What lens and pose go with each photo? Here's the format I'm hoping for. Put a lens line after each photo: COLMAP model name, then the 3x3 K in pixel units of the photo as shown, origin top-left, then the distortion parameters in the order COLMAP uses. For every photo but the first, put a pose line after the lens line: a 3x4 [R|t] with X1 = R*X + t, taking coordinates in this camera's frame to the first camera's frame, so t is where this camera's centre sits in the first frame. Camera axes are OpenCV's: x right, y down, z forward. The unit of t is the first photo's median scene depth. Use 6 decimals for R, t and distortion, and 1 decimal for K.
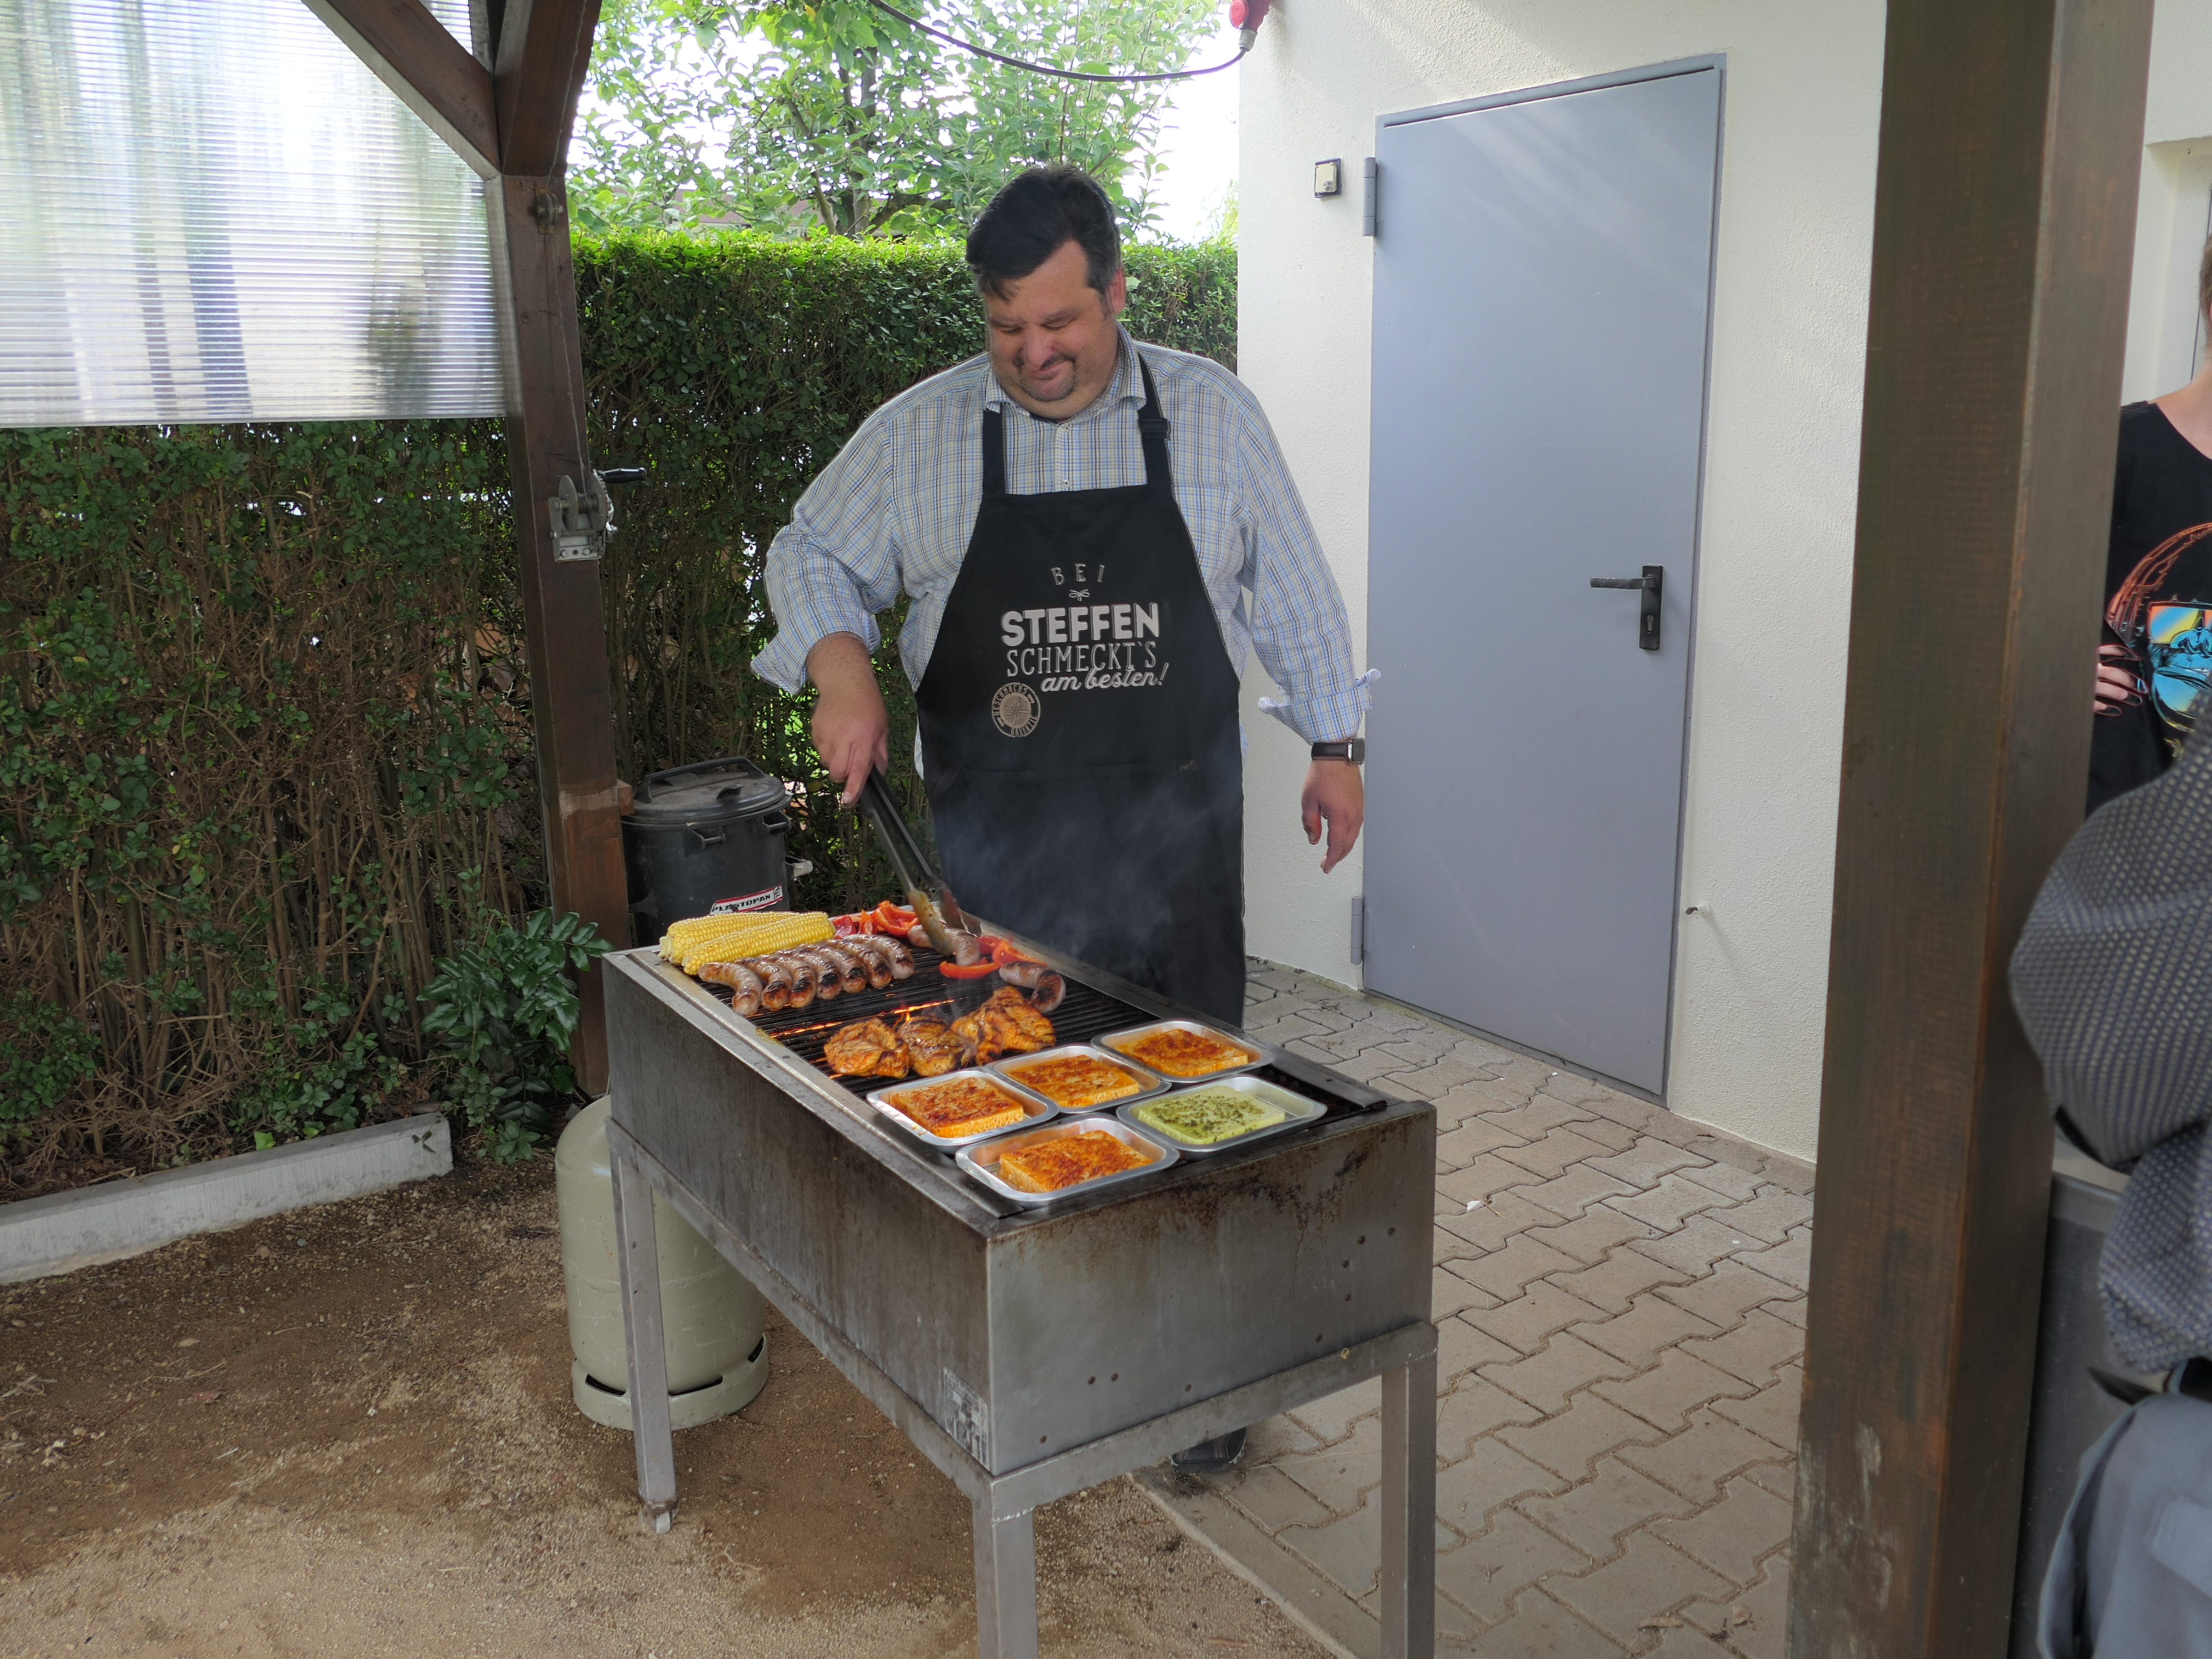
lens RADIAL K [[1875.4, 0, 1106.0], [0, 1875.4, 829.5], [0, 0, 1]] dist [0.008862, 0.018186]
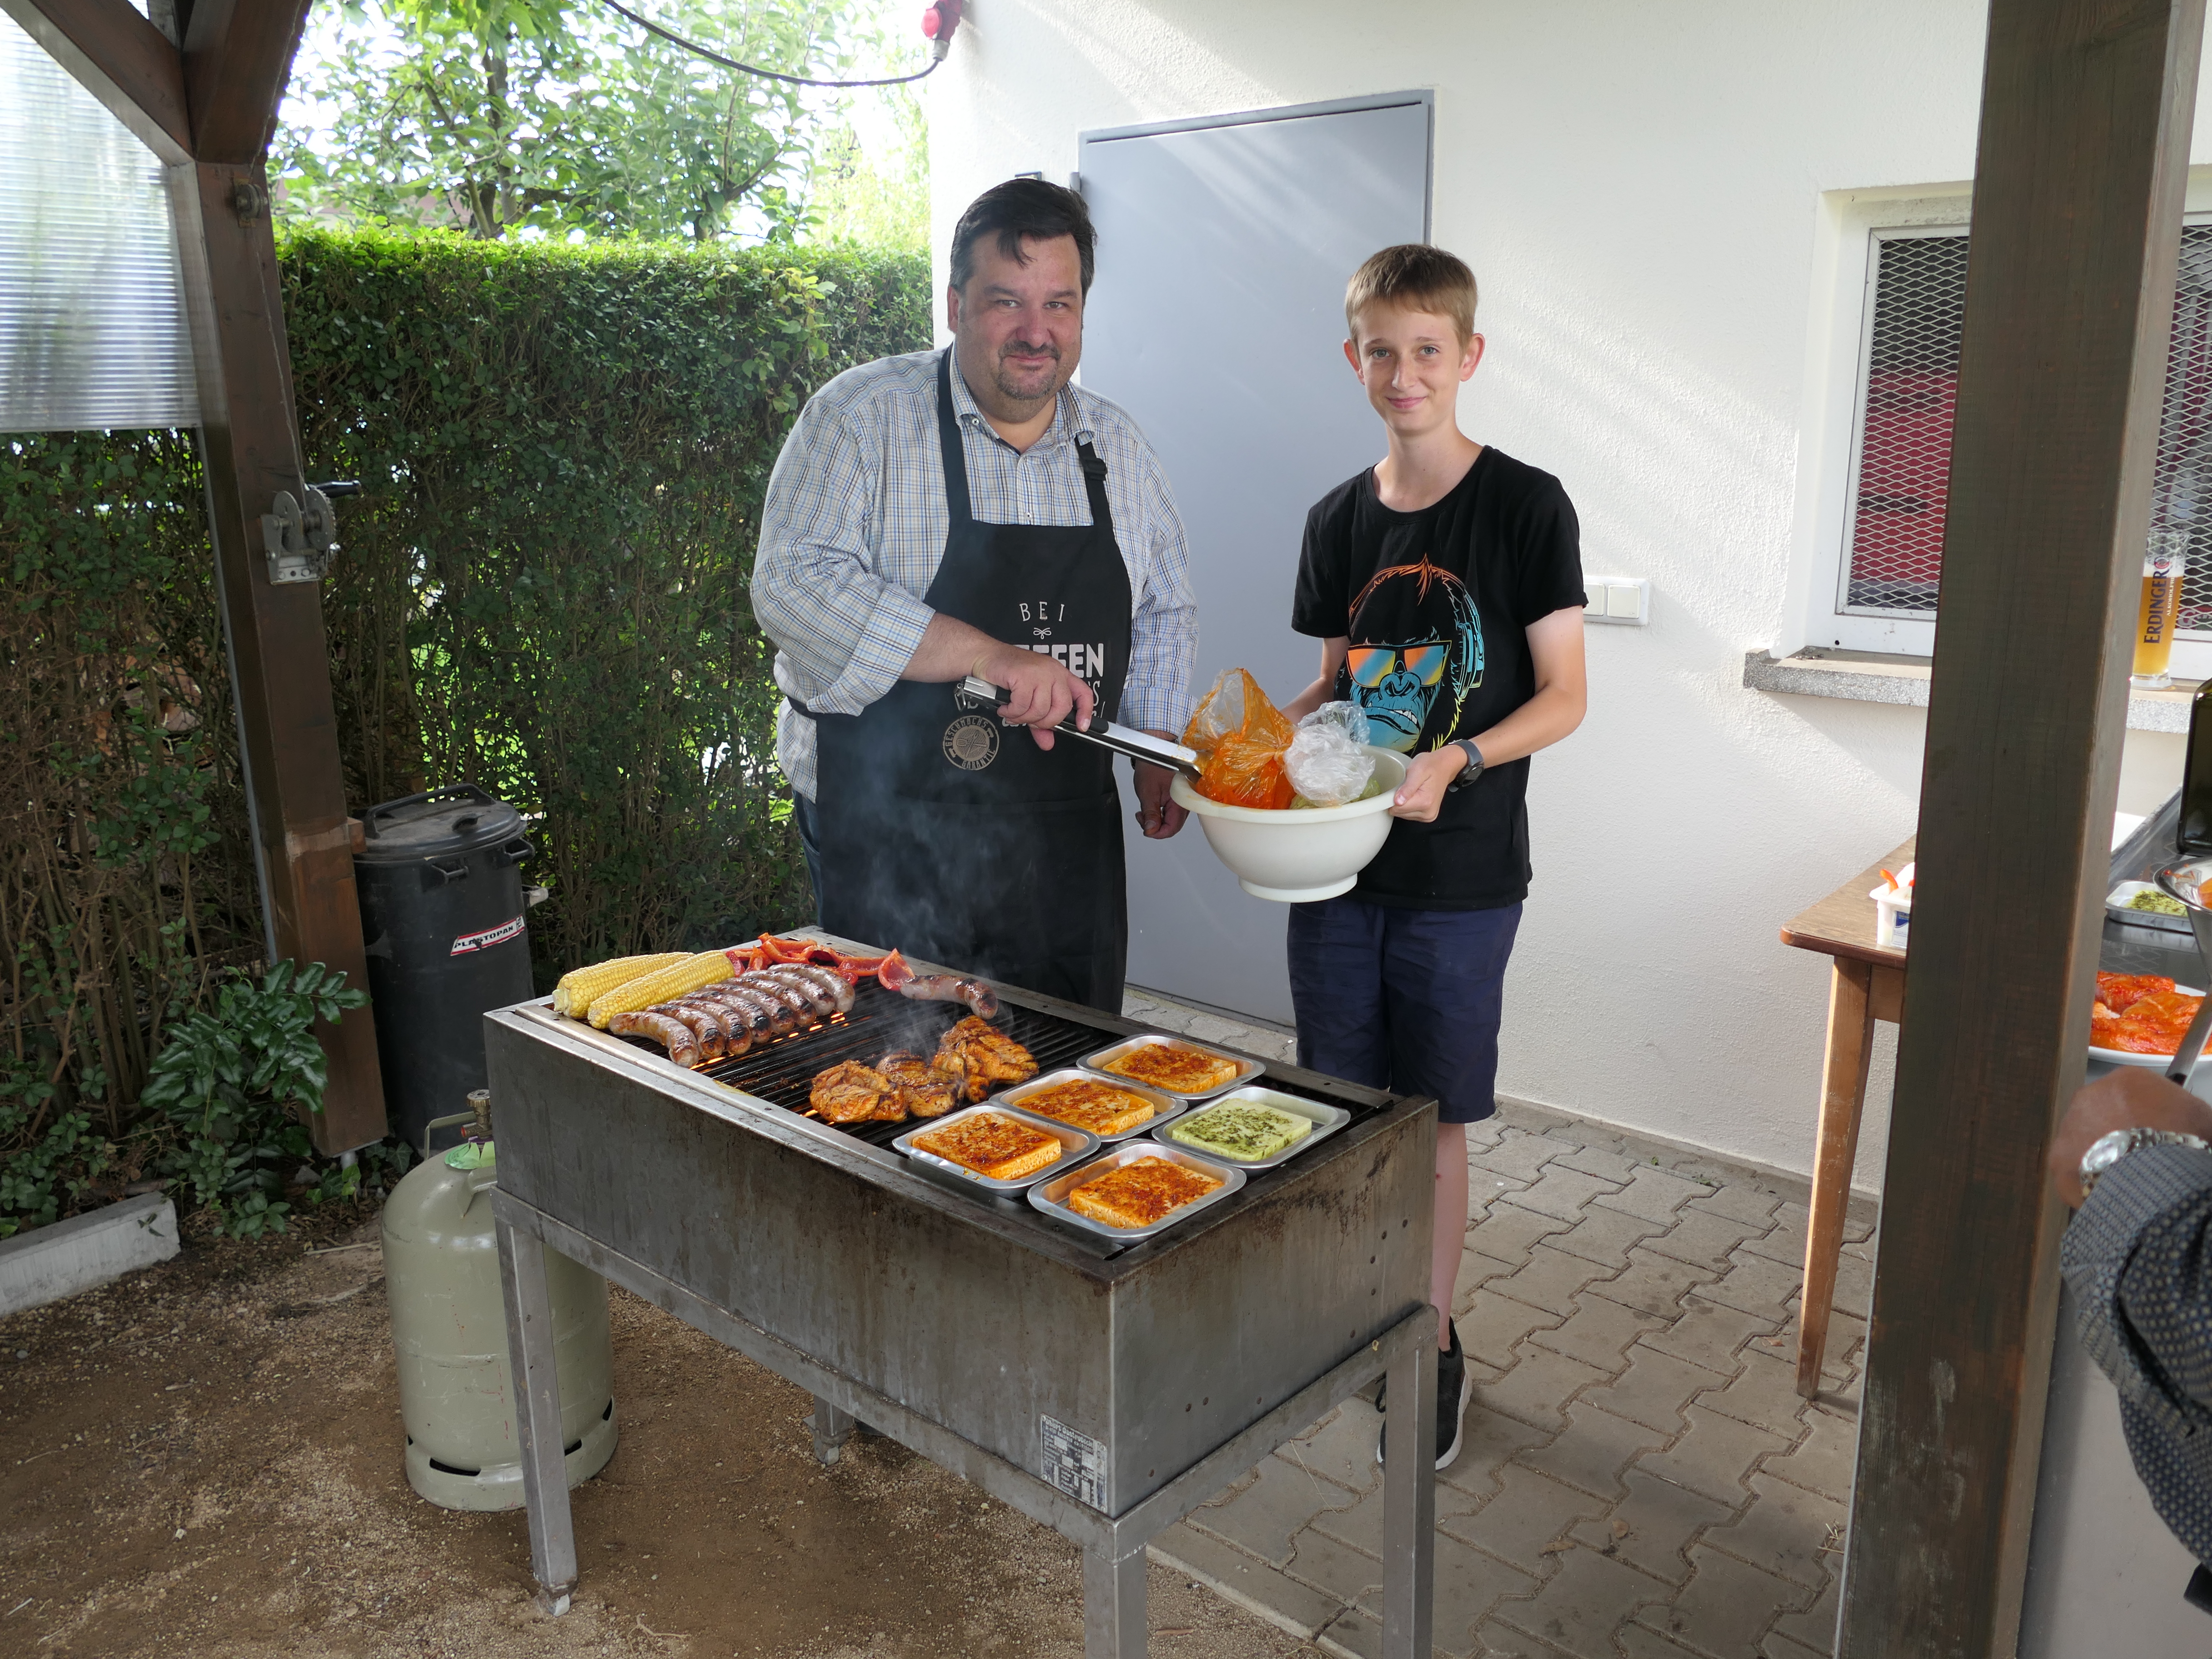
lens RADIAL K [[1815.2, 0, 1106.0], [0, 1815.2, 829.5], [0, 0, 1]] dist [0.013709, 0.007074]
pose [[0.967100, -0.057065, 0.247912, -0.135153], [0.054249, 0.998362, 0.018180, -0.017770], [-0.248543, -0.004133, 0.968612, 0.033075]]
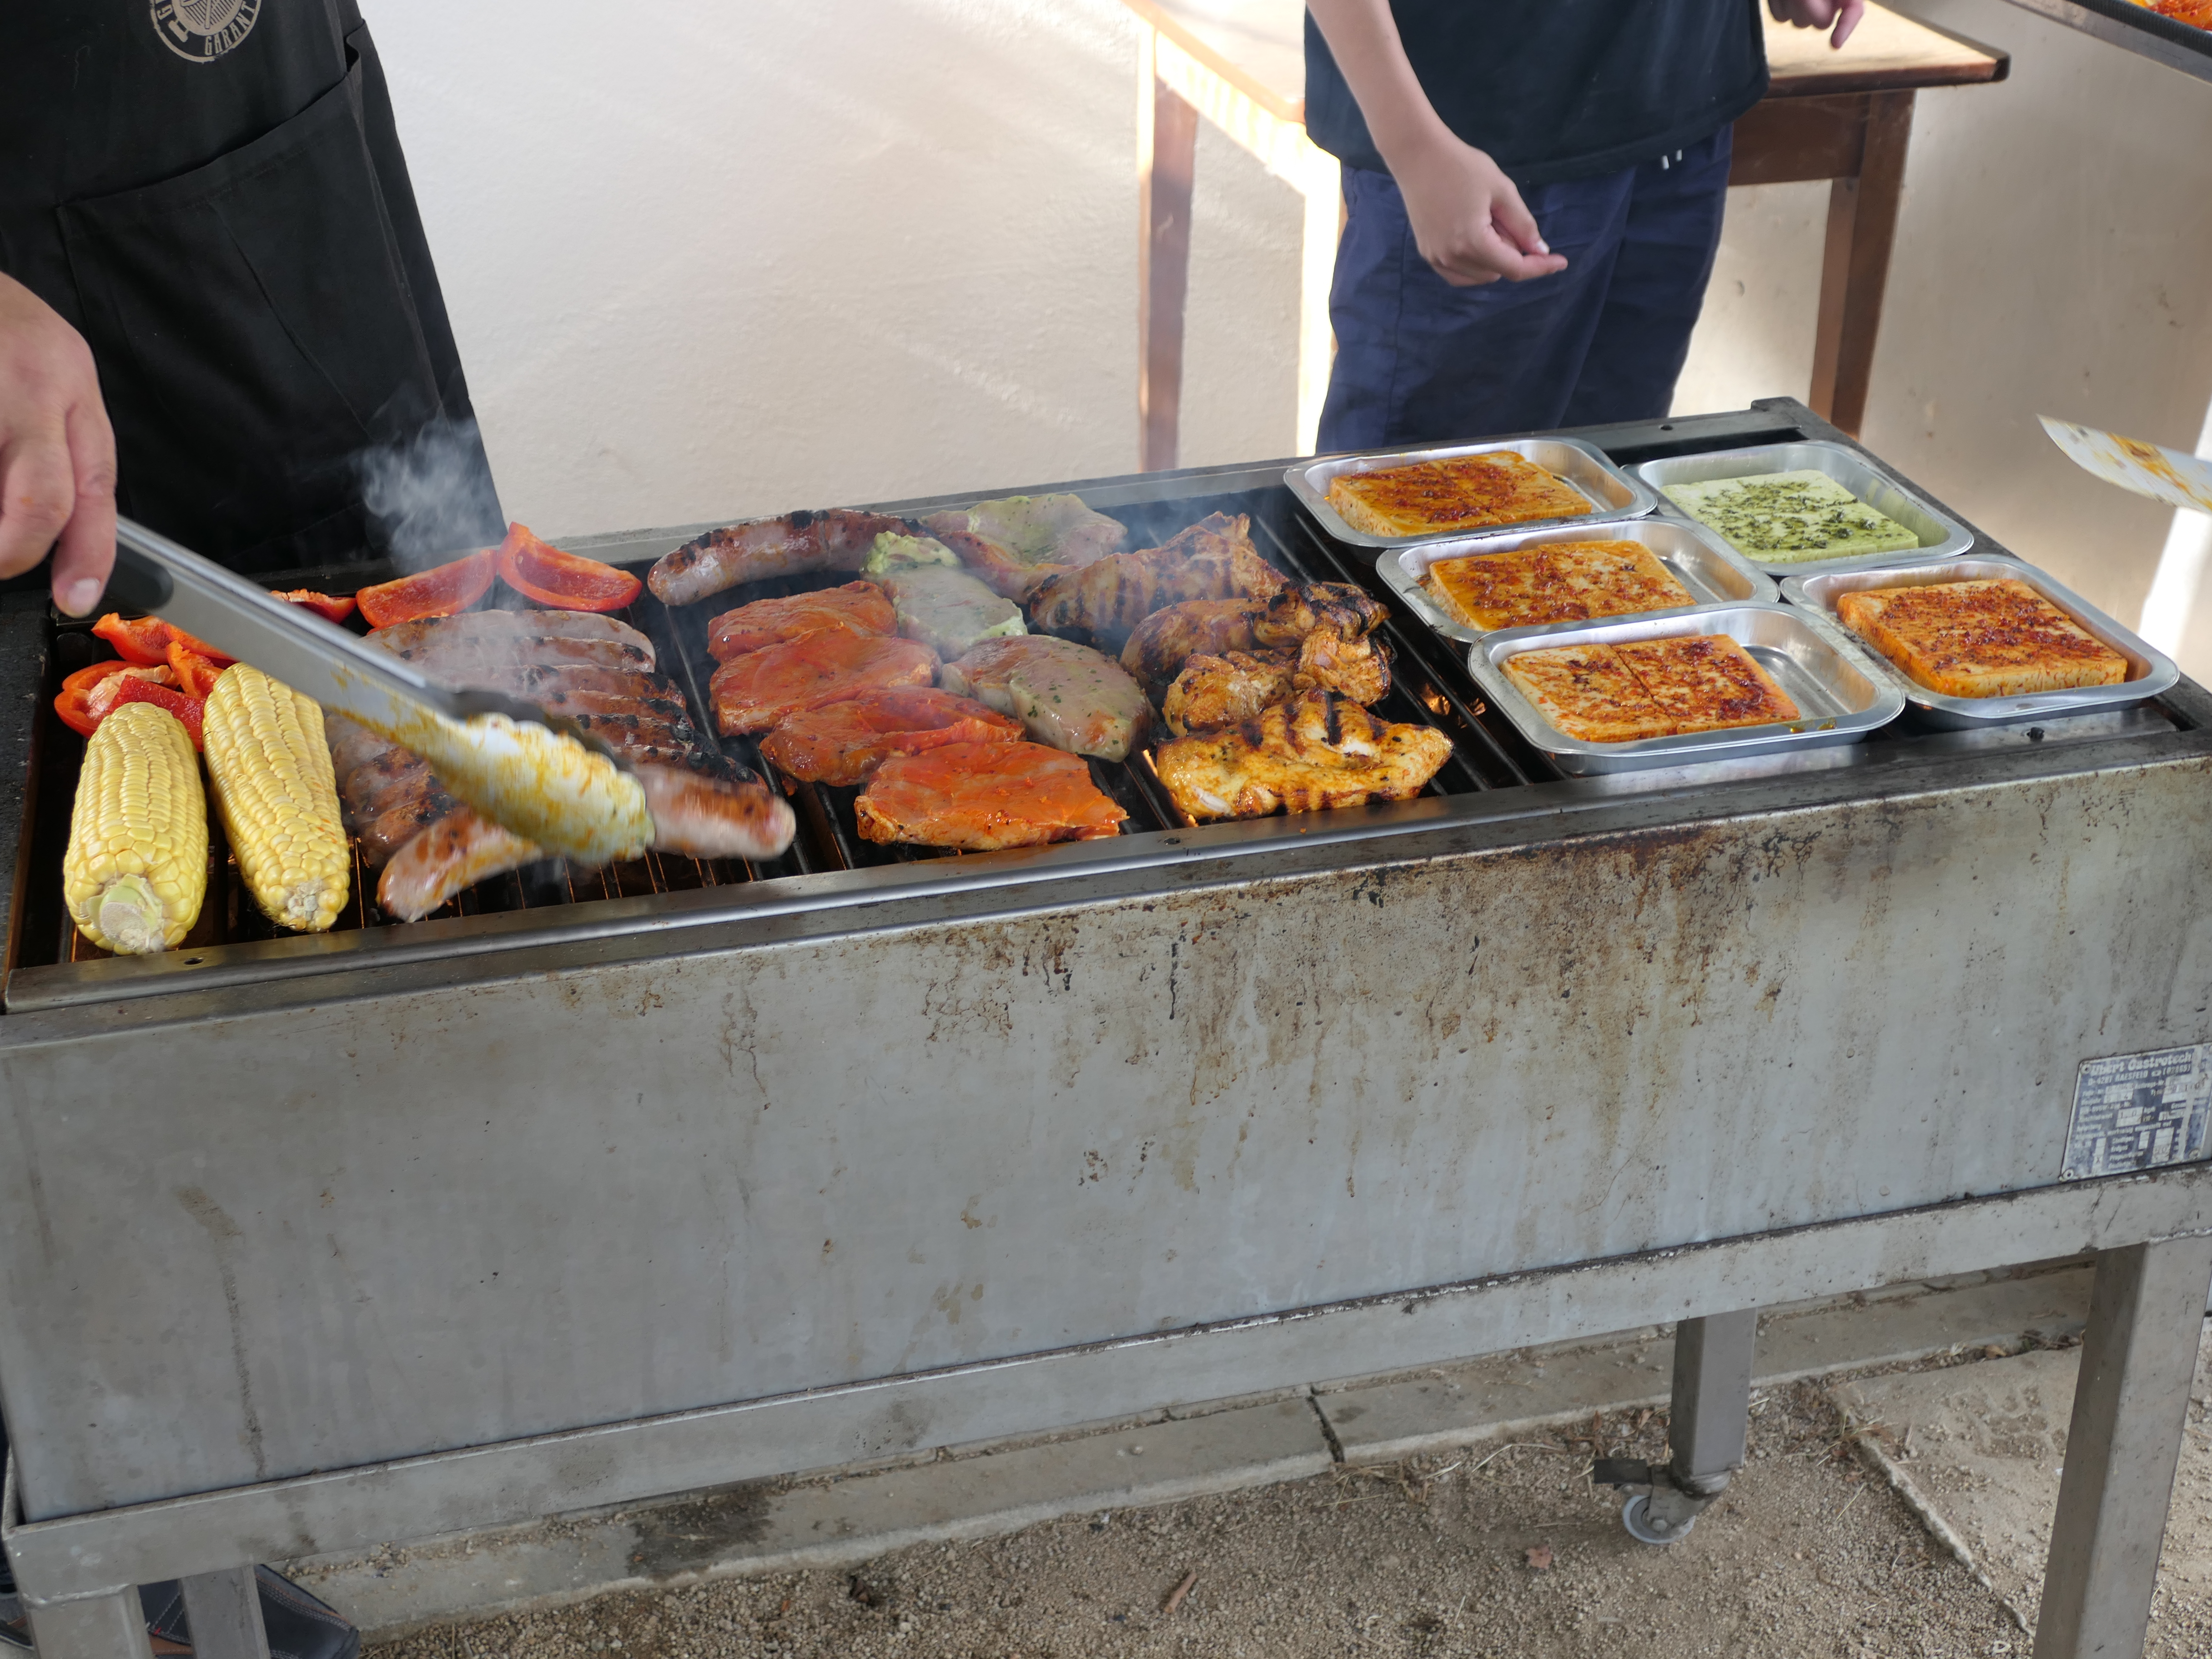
lens RADIAL K [[3095.2, 0, 1106.0], [0, 3095.2, 829.5], [0, 0, 1]] dist [-0.020515, -0.039284]
pose [[0.315682, -0.410721, 0.855367, -0.438847], [0.222262, 0.908391, 0.354154, -0.069807], [-0.922467, 0.078315, 0.378050, 0.455379]]
